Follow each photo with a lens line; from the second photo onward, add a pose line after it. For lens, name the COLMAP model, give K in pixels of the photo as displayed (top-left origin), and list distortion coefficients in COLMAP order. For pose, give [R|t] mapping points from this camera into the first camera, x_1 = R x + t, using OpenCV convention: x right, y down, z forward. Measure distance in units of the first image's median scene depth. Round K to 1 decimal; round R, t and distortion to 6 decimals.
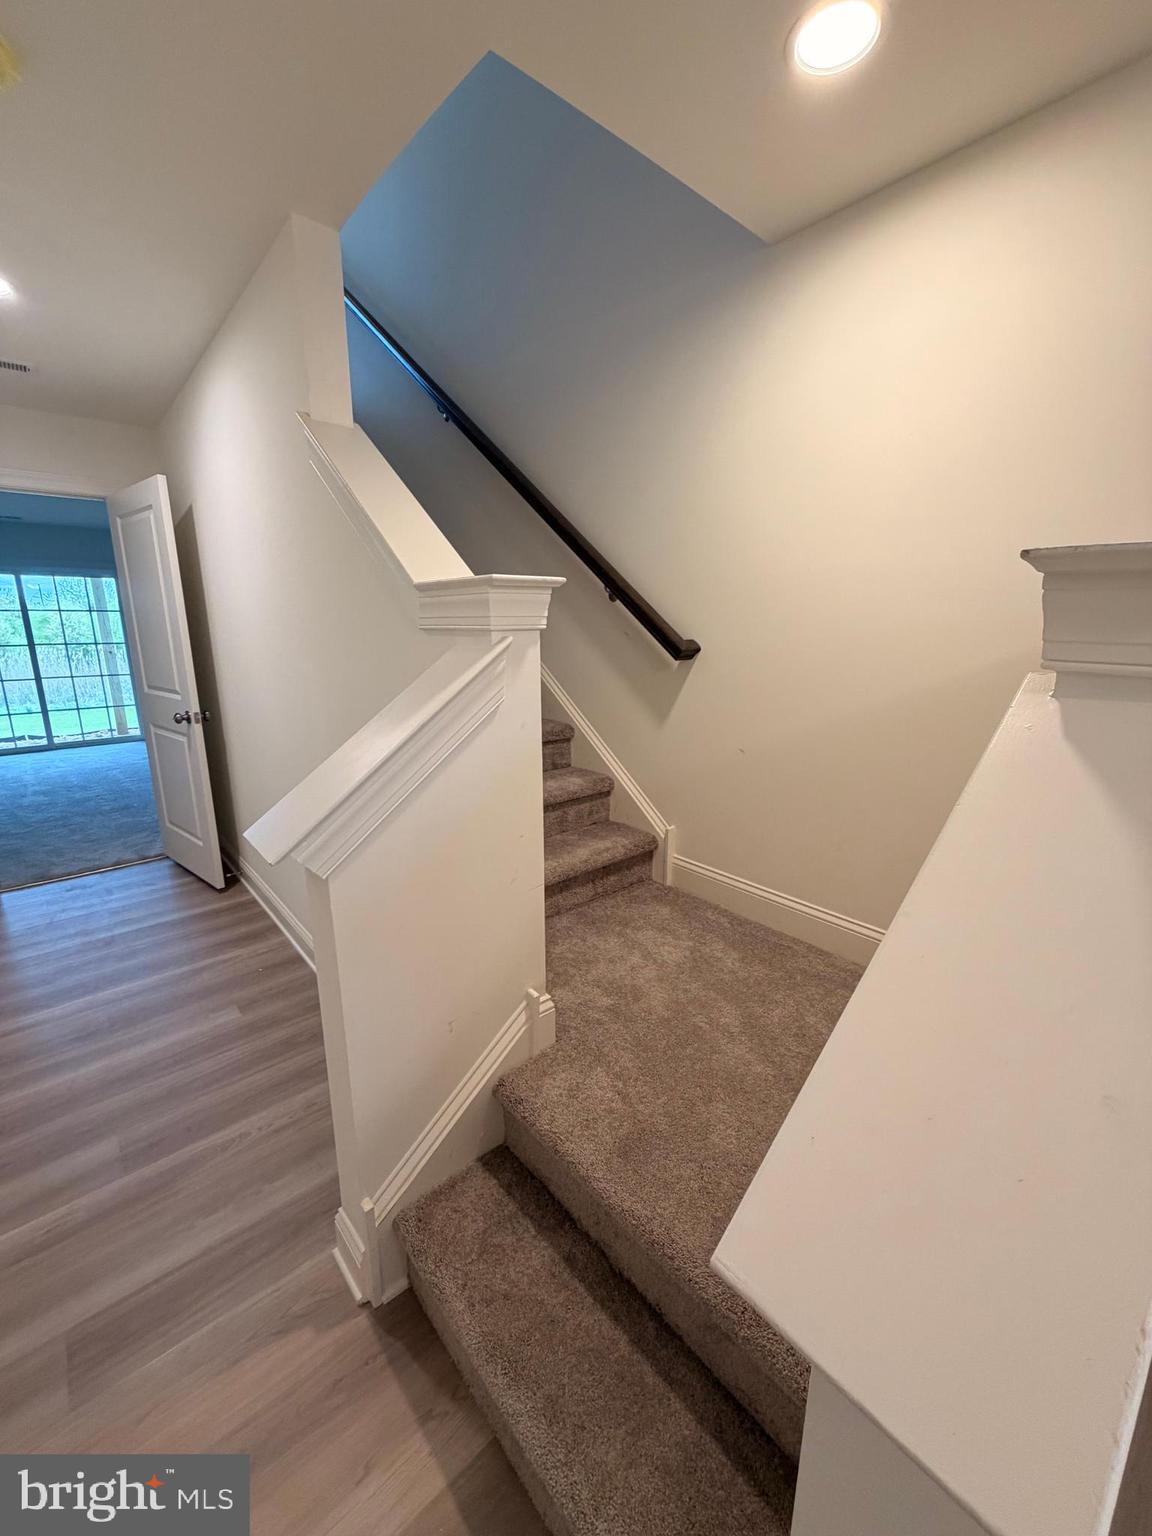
lens RADIAL K [[616.5, 0, 576.3], [0, 616.5, 765.2], [0, 0, 1]] dist [-0.004146, -0.000398]
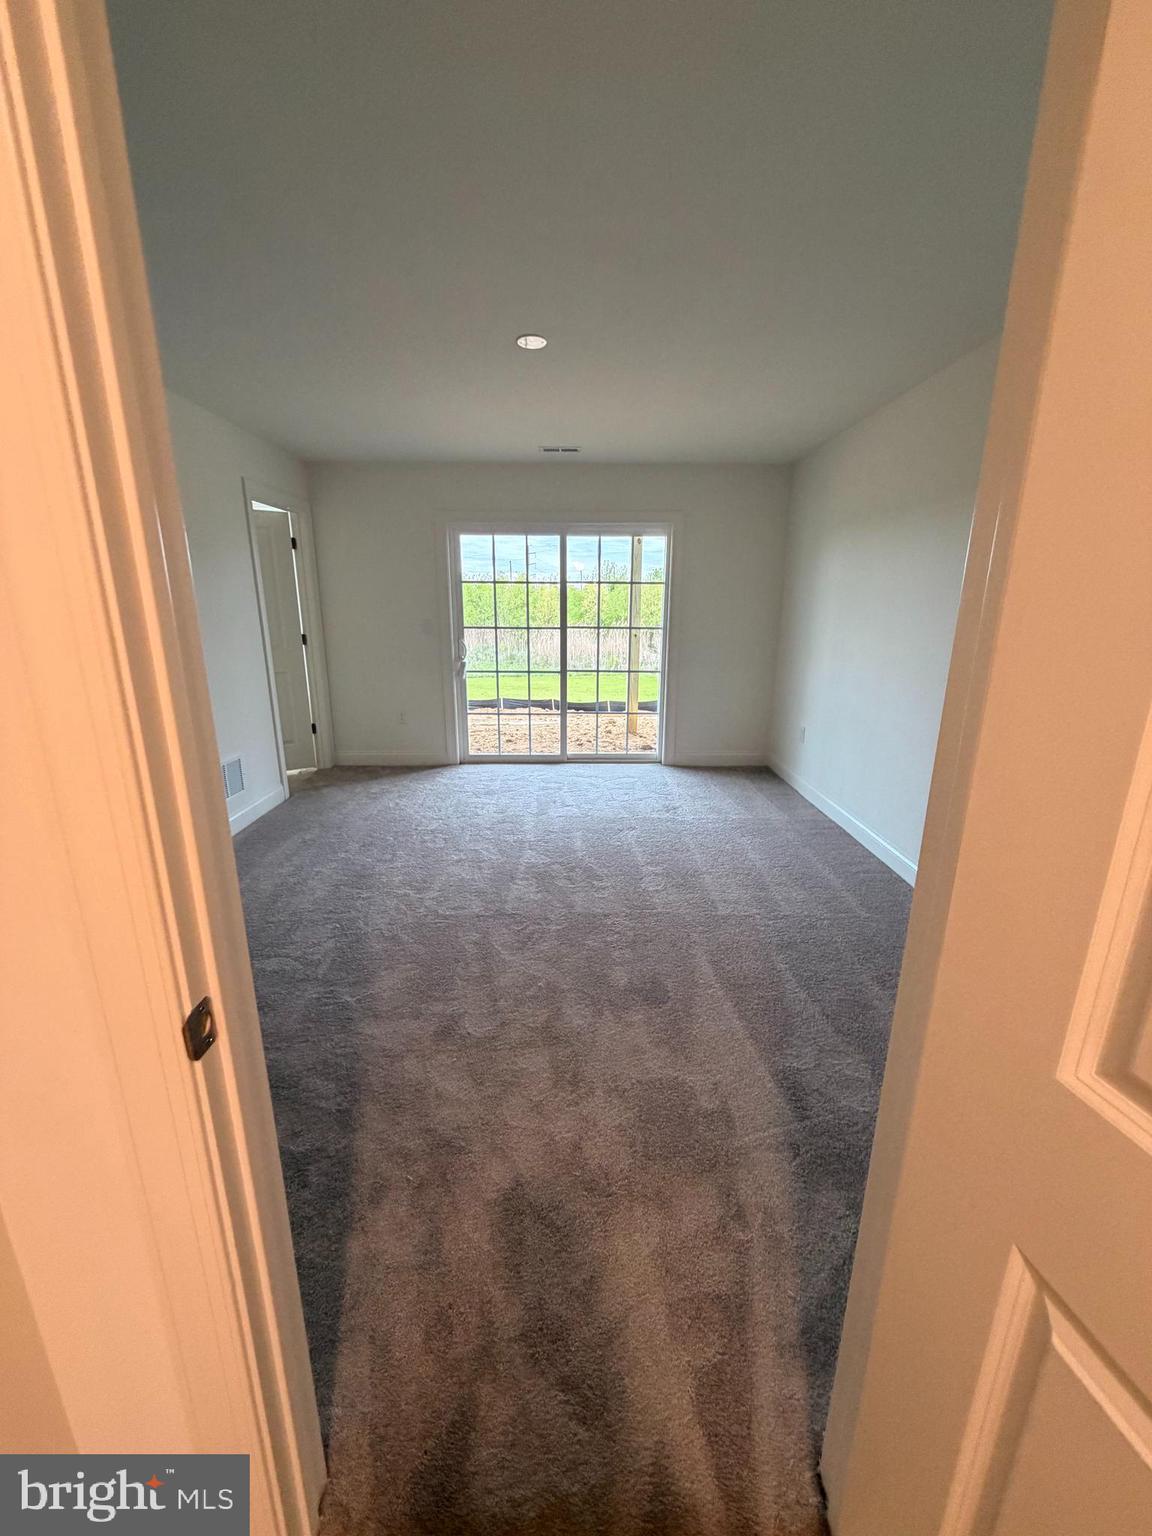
lens RADIAL K [[616.5, 0, 575.7], [0, 616.5, 763.6], [0, 0, 1]] dist [-0.004146, -0.000398]
pose [[0.760555, 0.176842, -0.624726, -0.404409], [-0.151145, 0.983981, 0.094530, -0.114836], [0.631436, 0.022529, 0.775101, 0.463999]]
